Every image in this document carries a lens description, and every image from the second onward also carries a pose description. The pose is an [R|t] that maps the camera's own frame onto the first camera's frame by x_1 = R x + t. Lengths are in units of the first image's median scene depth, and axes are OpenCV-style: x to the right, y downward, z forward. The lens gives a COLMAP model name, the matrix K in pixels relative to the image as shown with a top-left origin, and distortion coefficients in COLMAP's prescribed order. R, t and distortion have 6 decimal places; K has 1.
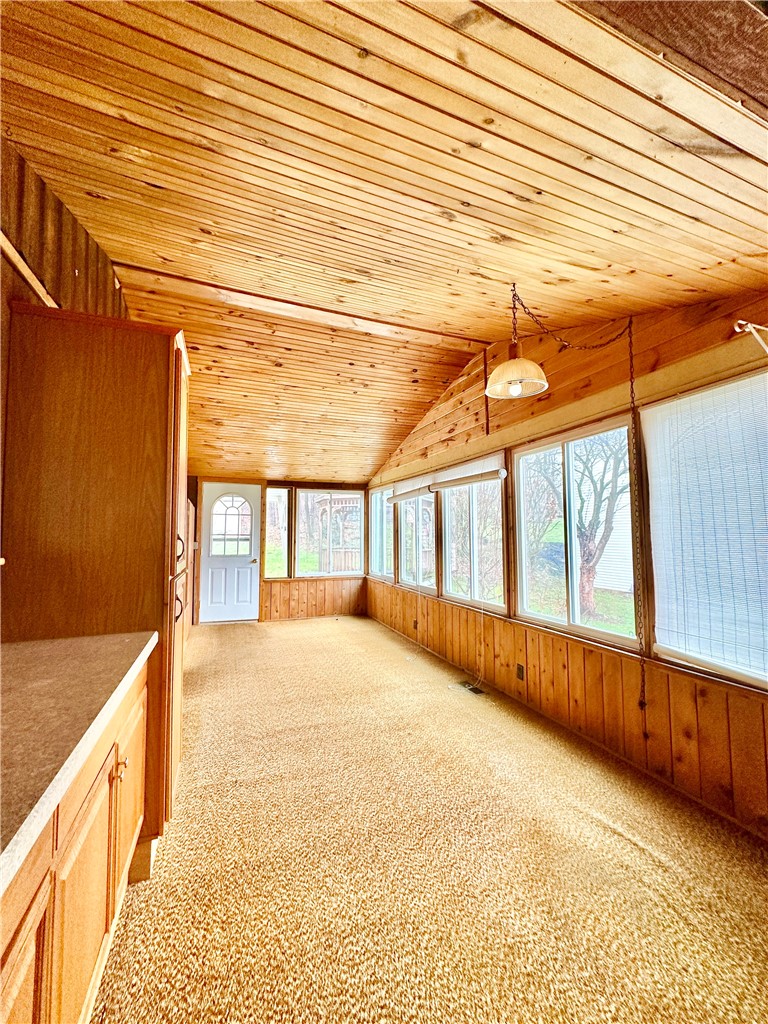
lens RADIAL K [[407.1, 0, 384.2], [0, 407.1, 510.2], [0, 0, 1]] dist [-0.004451, 0.000403]
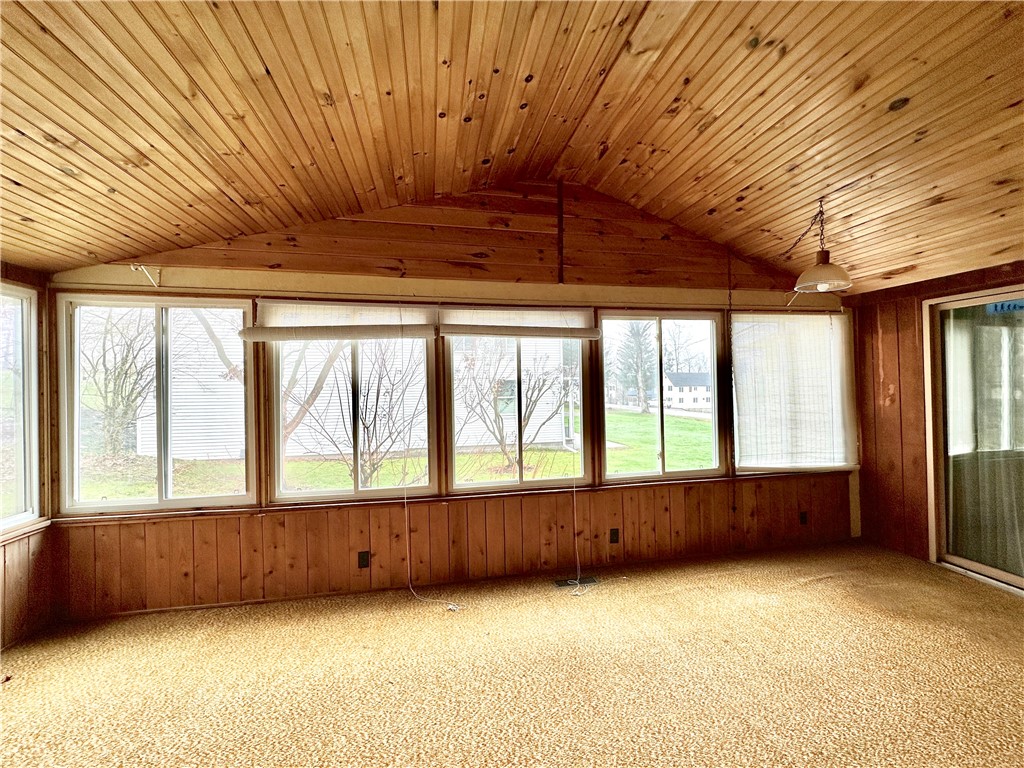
lens RADIAL K [[407.1, 0, 511.4], [0, 407.1, 383.7], [0, 0, 1]] dist [-0.004451, 0.000403]
pose [[0.181004, -0.003337, 0.983477, -0.705235], [-0.046644, 0.998840, 0.011974, 0.022233], [-0.982376, -0.048041, 0.180638, 1.094495]]
